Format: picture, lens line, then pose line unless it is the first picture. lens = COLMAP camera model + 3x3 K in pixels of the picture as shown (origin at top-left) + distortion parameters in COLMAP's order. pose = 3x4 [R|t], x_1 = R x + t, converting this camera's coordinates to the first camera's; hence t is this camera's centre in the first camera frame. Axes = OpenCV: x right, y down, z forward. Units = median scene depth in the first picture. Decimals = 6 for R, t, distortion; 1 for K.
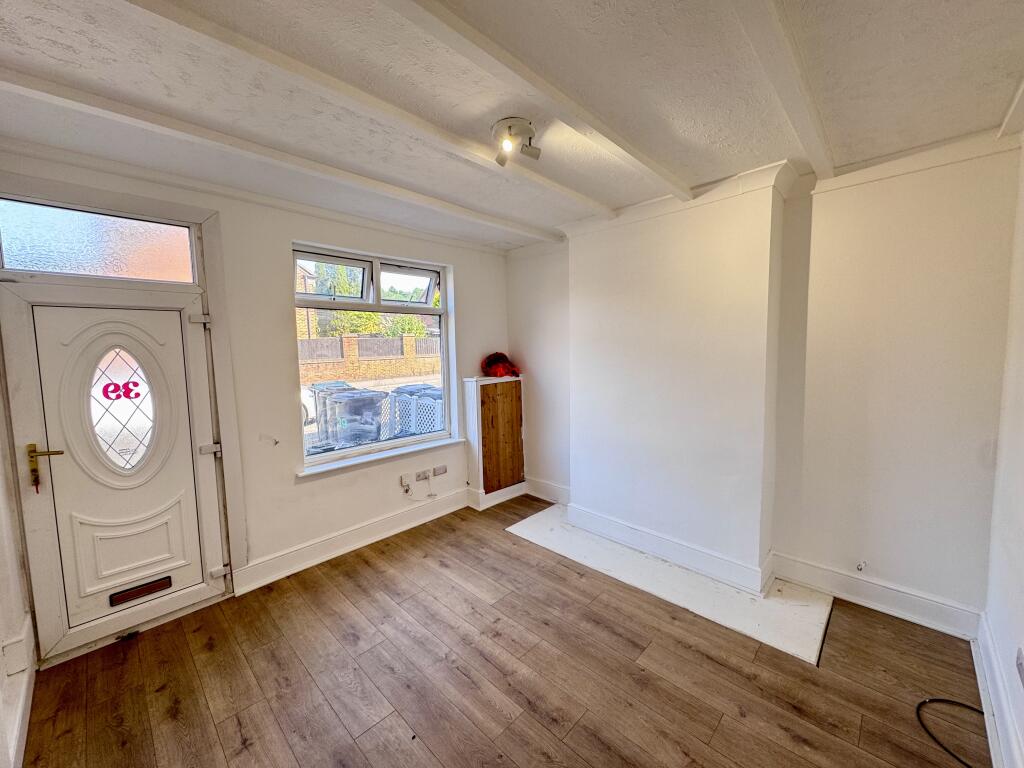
lens RADIAL K [[406.8, 0, 512.0], [0, 406.8, 384.0], [0, 0, 1]] dist [-0.004399, -0.000102]
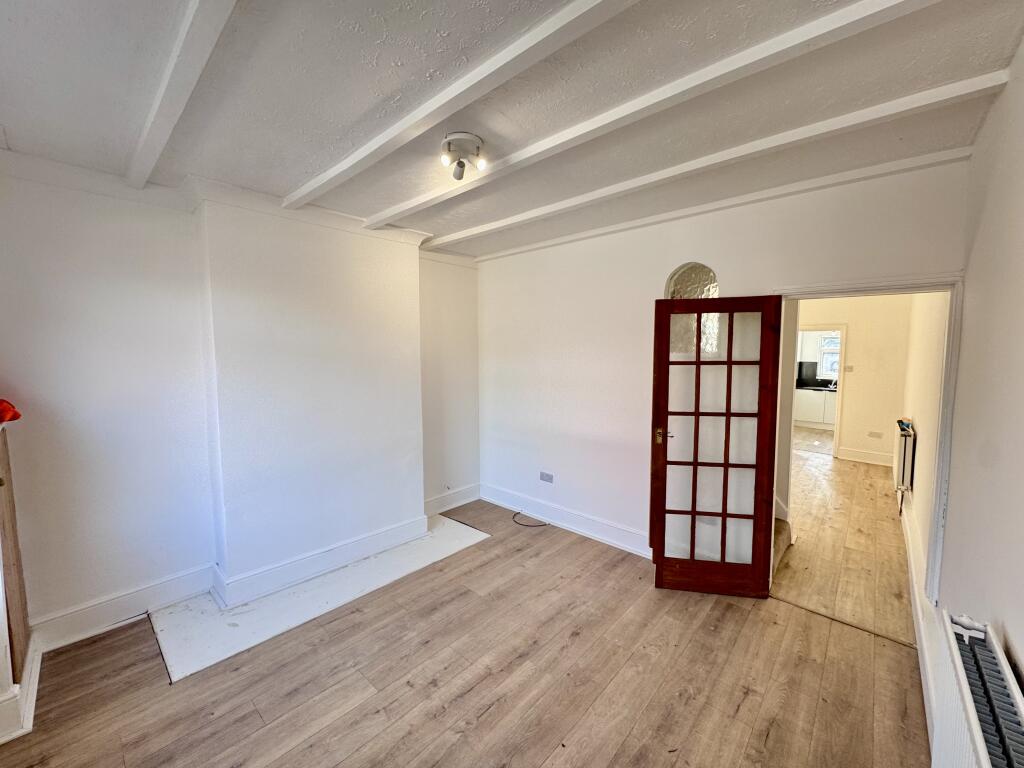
lens RADIAL K [[406.8, 0, 512.0], [0, 406.8, 384.0], [0, 0, 1]] dist [-0.004399, -0.000102]
pose [[-0.039224, -0.056255, 0.997646, -0.896763], [0.096824, 0.993502, 0.059828, -0.058250], [-0.994528, 0.098943, -0.033522, 0.816471]]
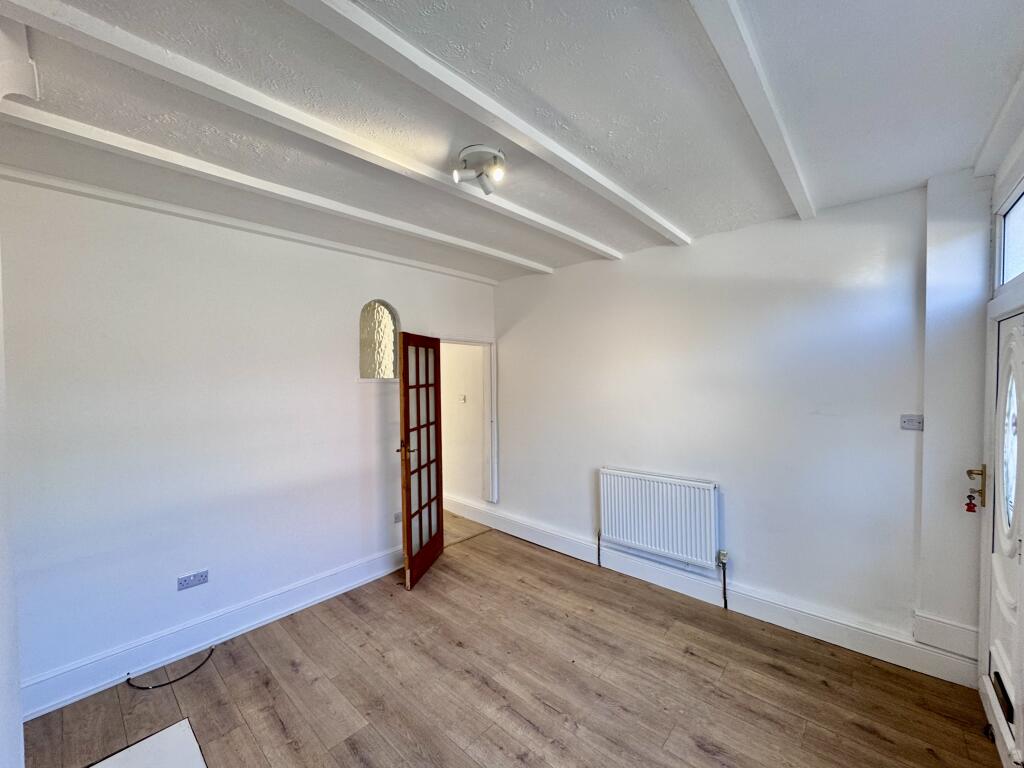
lens RADIAL K [[406.8, 0, 512.0], [0, 406.8, 384.0], [0, 0, 1]] dist [-0.004399, -0.000102]
pose [[-0.998815, 0.031984, -0.036696, -0.012052], [0.027317, 0.992239, 0.121309, -0.174281], [0.040291, 0.120162, -0.991936, 1.707011]]
